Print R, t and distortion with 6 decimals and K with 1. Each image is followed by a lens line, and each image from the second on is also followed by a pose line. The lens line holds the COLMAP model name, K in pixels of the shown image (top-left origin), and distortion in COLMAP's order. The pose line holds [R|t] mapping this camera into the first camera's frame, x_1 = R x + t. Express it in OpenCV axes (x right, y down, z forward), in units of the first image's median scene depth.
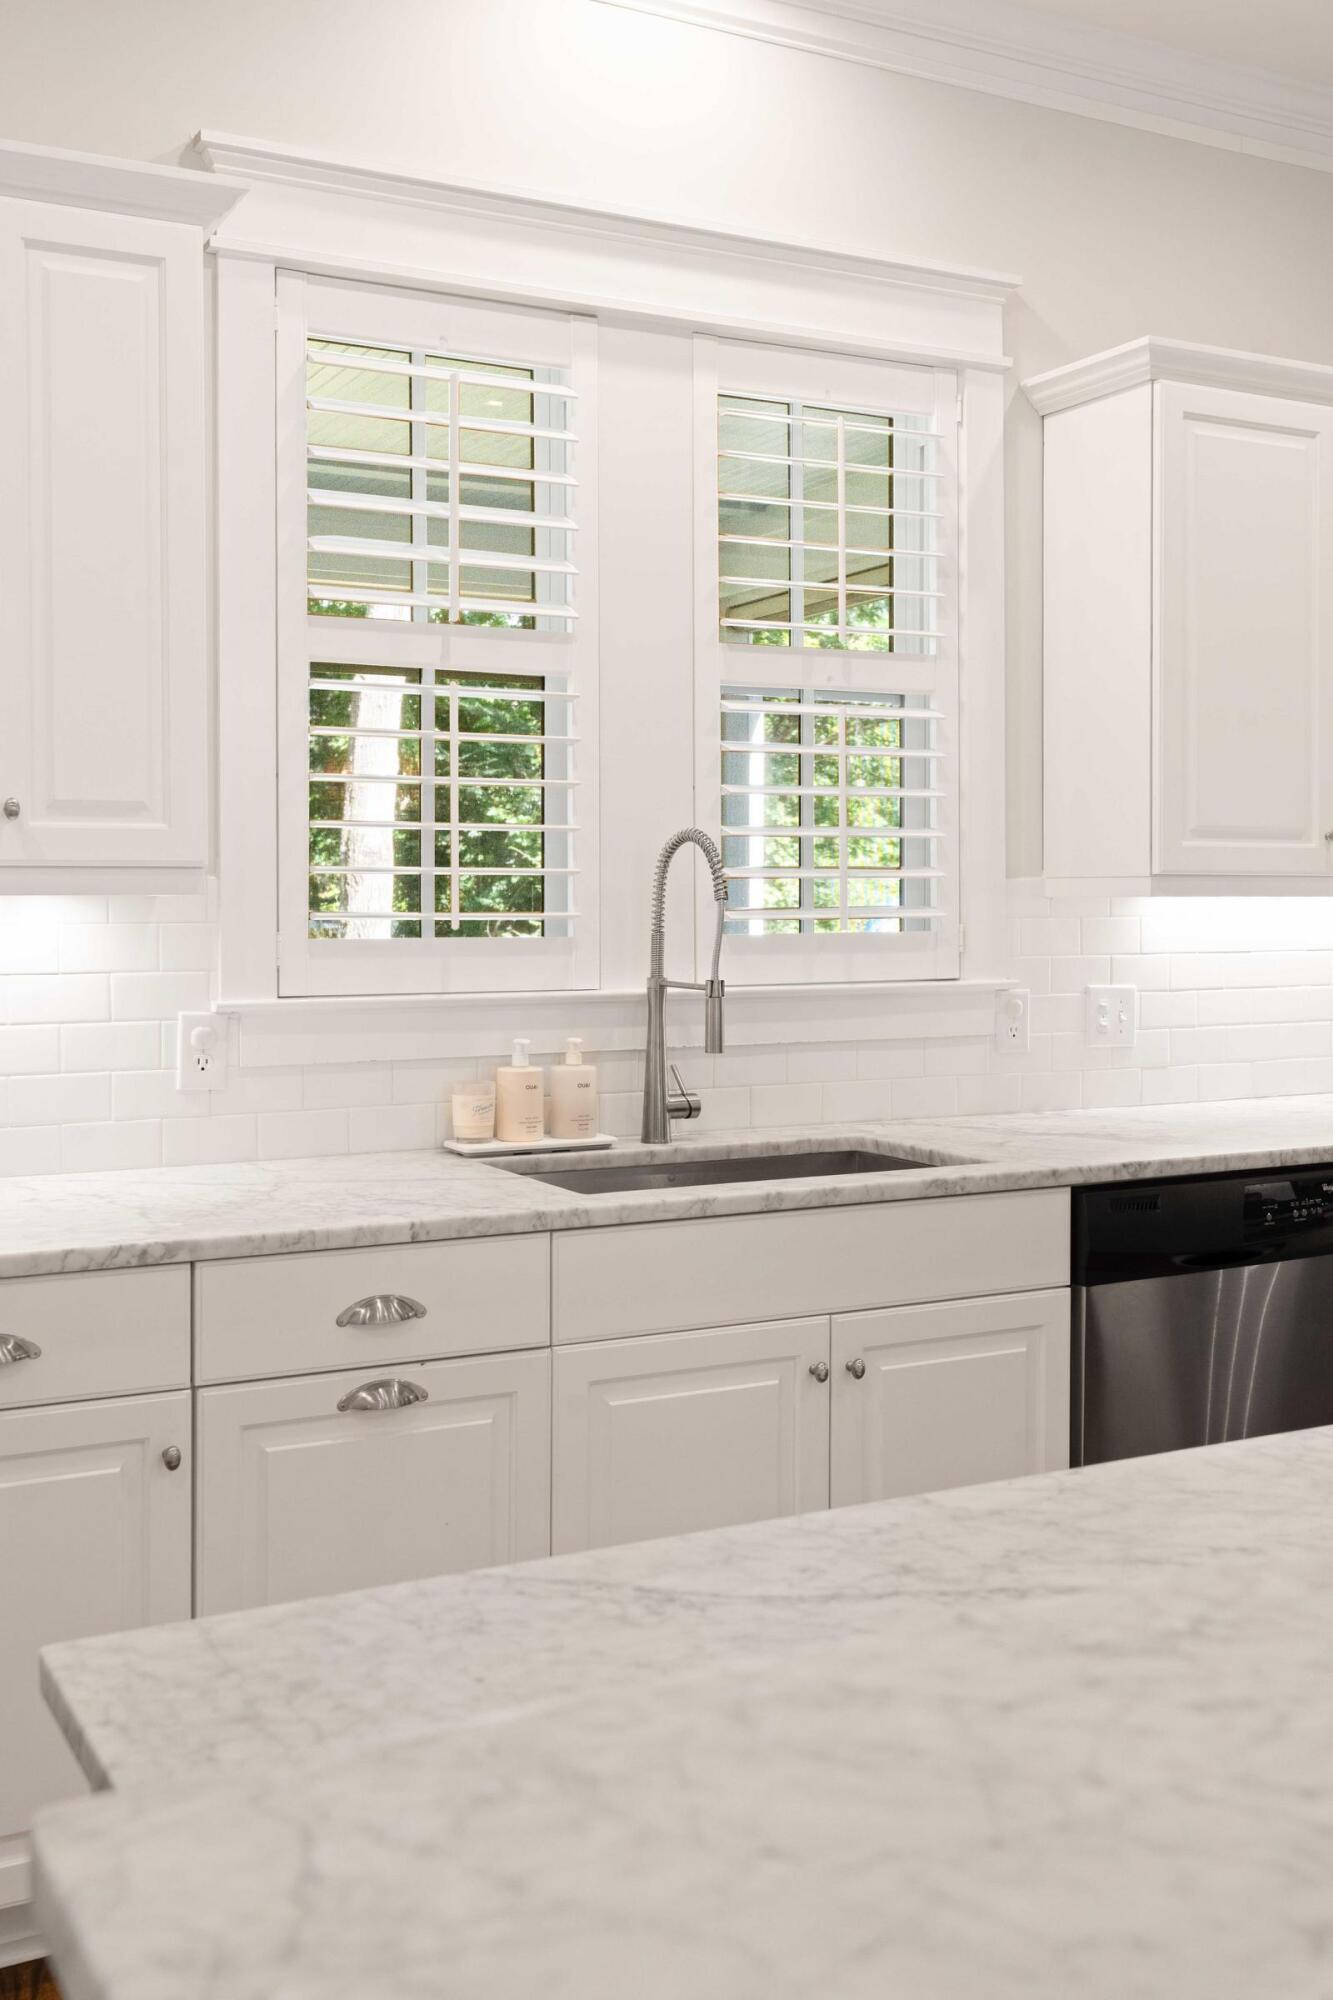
lens RADIAL K [[1970.6, 0, 658.4], [0, 1970.6, 936.8], [0, 0, 1]] dist [0.003669, -0.002794]
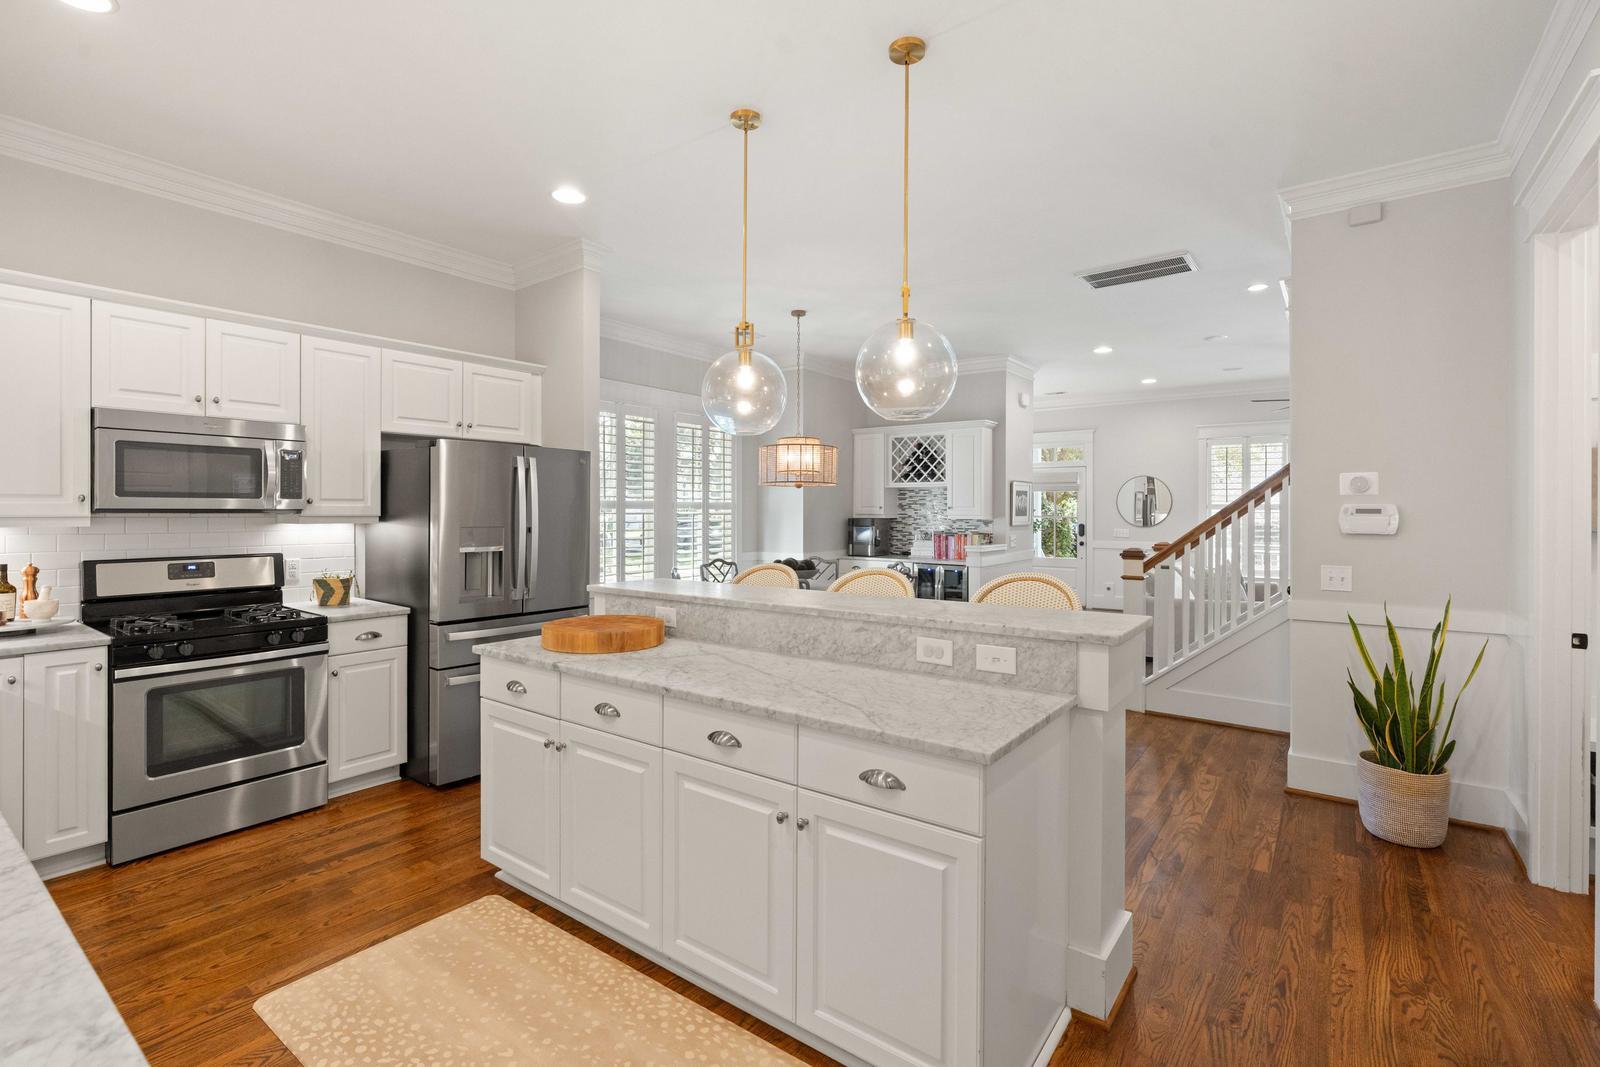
lens RADIAL K [[732.0, 0, 795.0], [0, 732.0, 513.8], [0, 0, 1]] dist [-0.001325, -0.000065]
pose [[-0.430731, -0.001939, 0.902478, -0.481426], [0.013101, 0.999879, 0.008402, -0.036356], [-0.902385, 0.015442, -0.430654, 0.662048]]
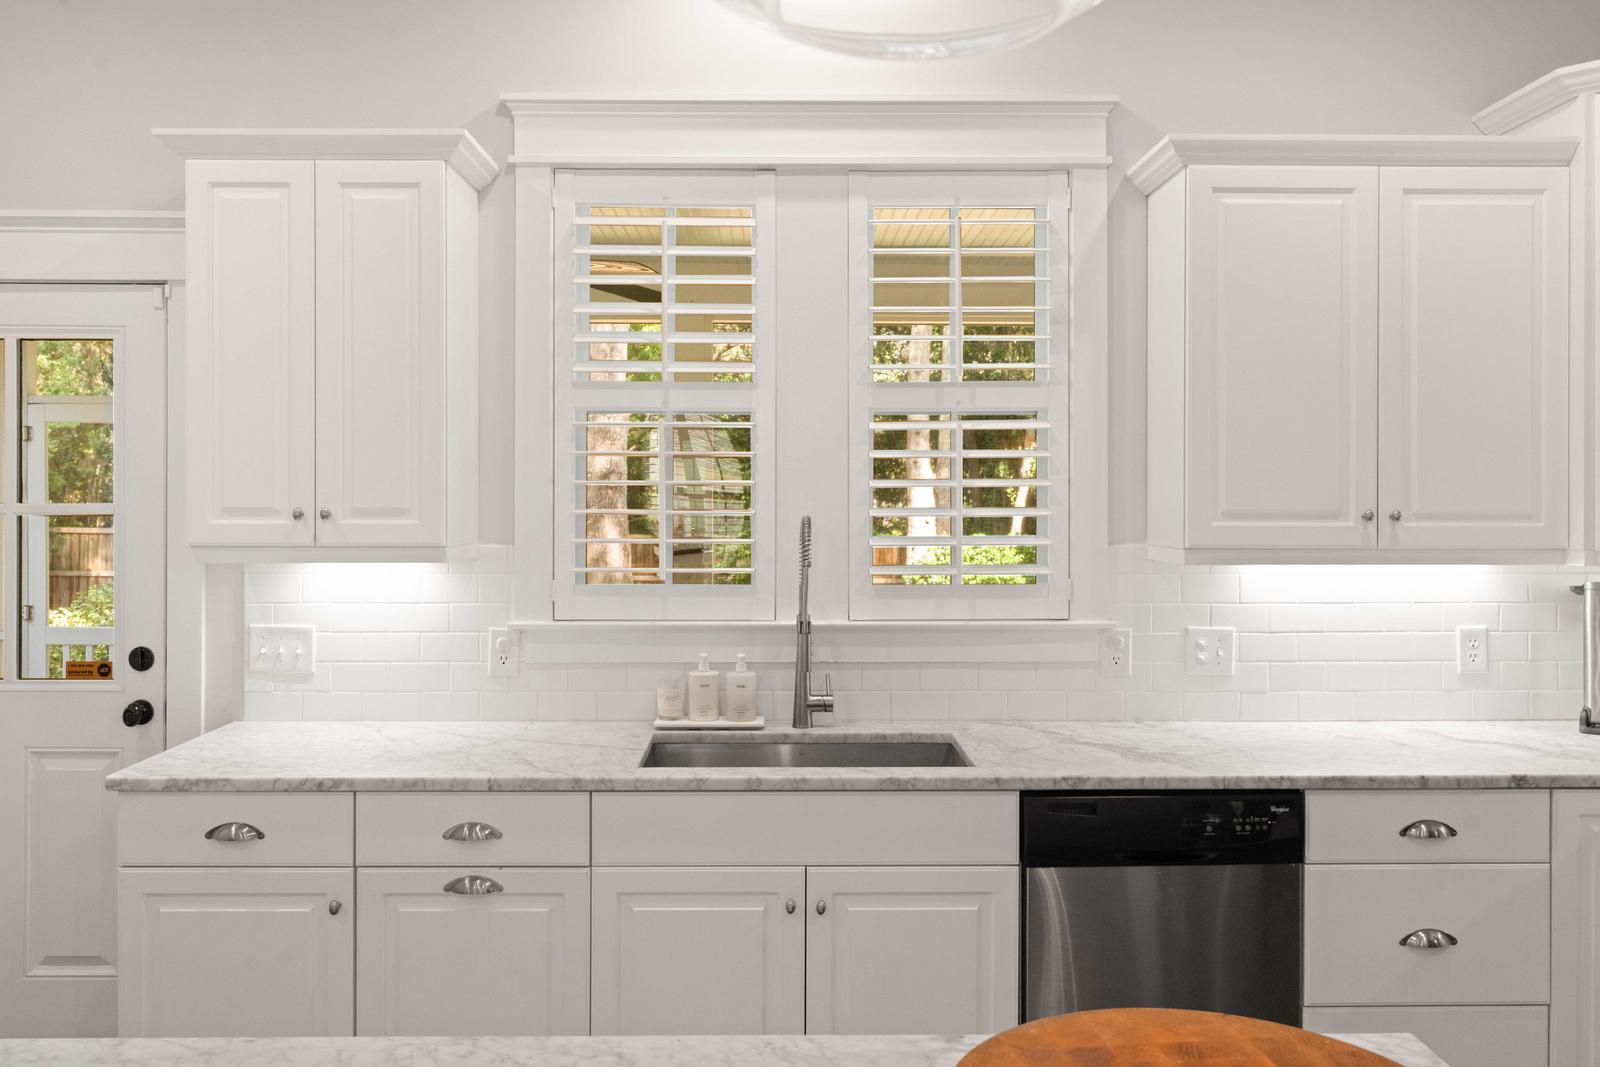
lens RADIAL K [[1288.3, 0, 798.9], [0, 1288.3, 508.1], [0, 0, 1]] dist [-0.003867, 0.009889]
pose [[0.891908, 0.006109, -0.452176, 0.450838], [-0.010959, 0.999907, -0.008108, -0.053420], [0.452085, 0.012187, 0.891892, 0.148244]]
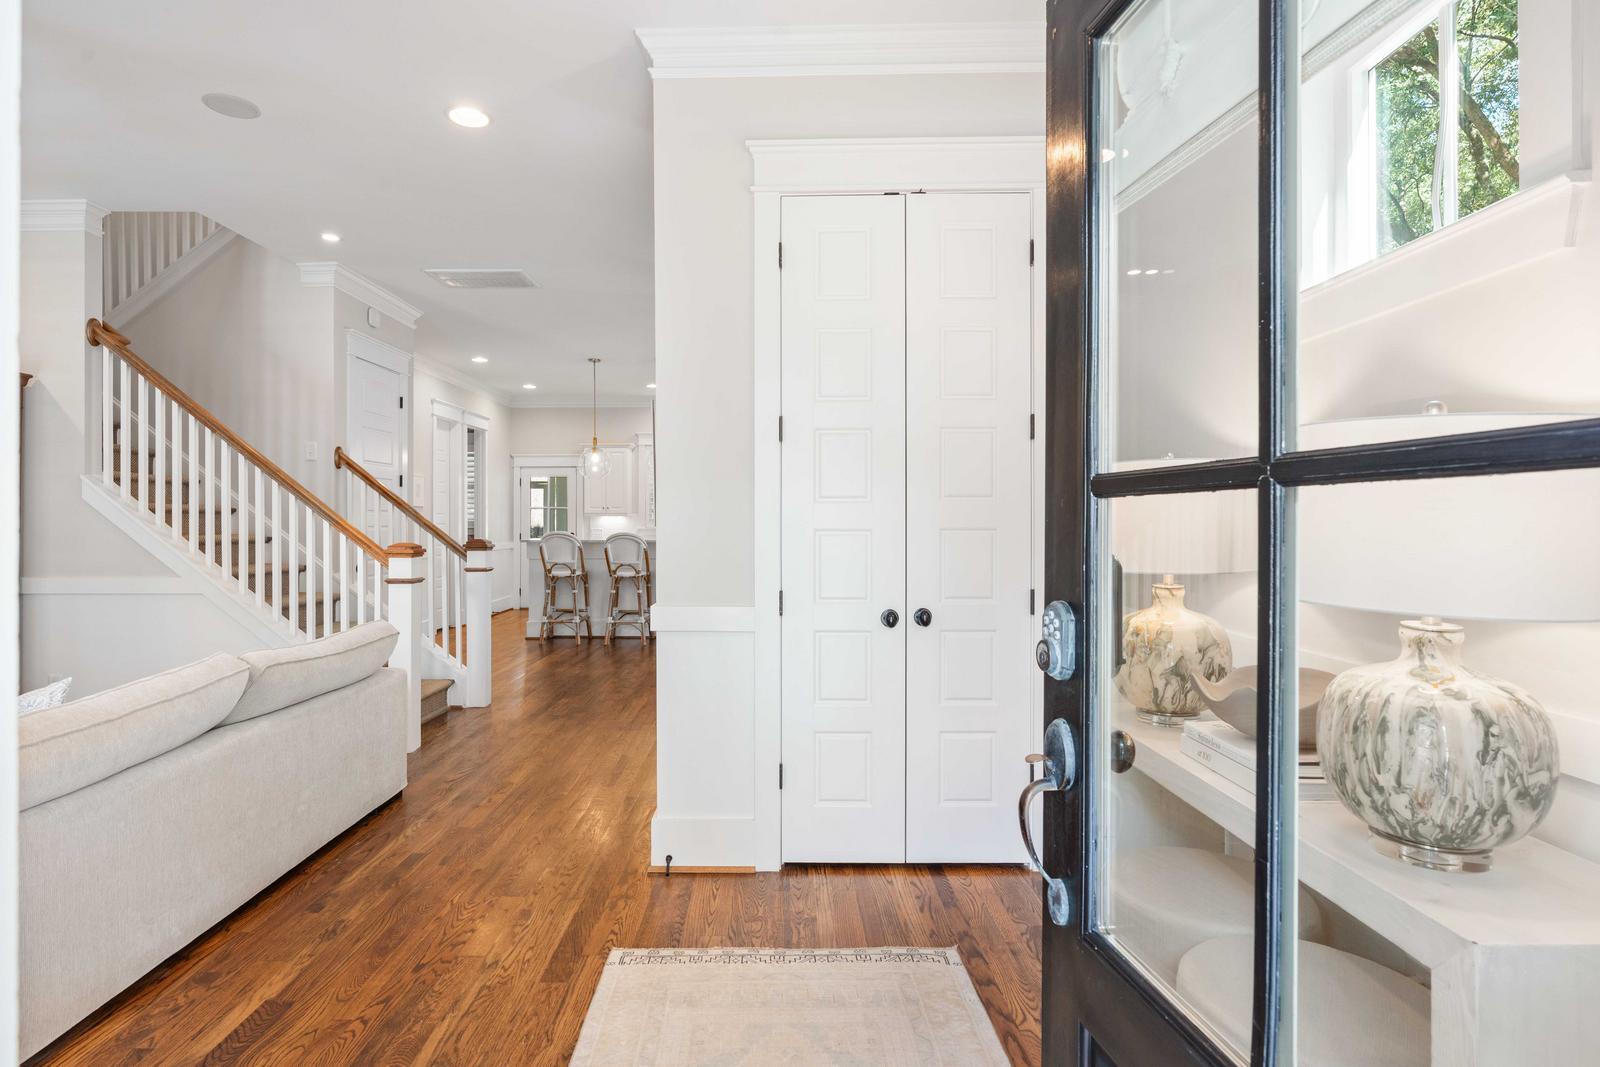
lens RADIAL K [[821.7, 0, 755.4], [0, 821.7, 522.2], [0, 0, 1]] dist [-0.001363, 0.000275]
pose [[0.868856, 0.002107, -0.495061, 2.011682], [-0.009883, 0.999866, -0.013088, 0.048196], [0.494967, 0.016264, 0.868760, -1.912951]]
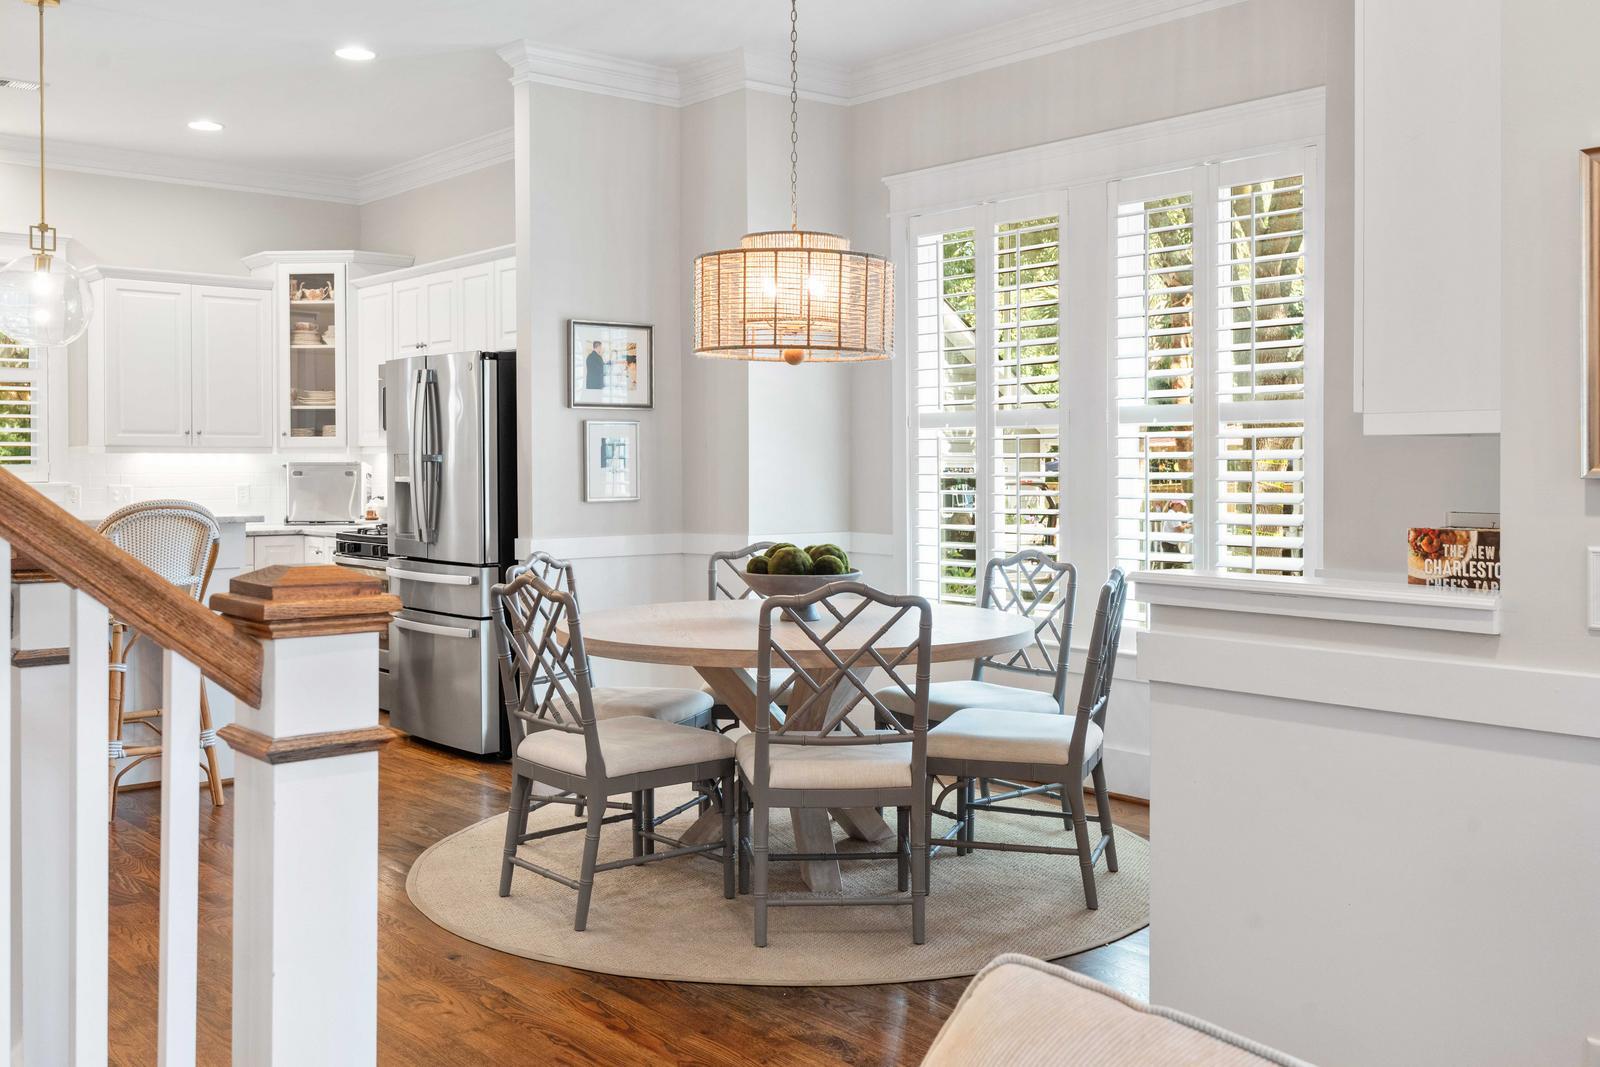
lens RADIAL K [[1509.4, 0, 800.1], [0, 1509.4, 480.3], [0, 0, 1]] dist [0.001909, 0.010374]
pose [[0.975846, -0.000316, 0.218460, 0.854733], [0.001980, 0.999971, -0.007401, 0.043341], [-0.218451, 0.007654, 0.975818, -1.582018]]
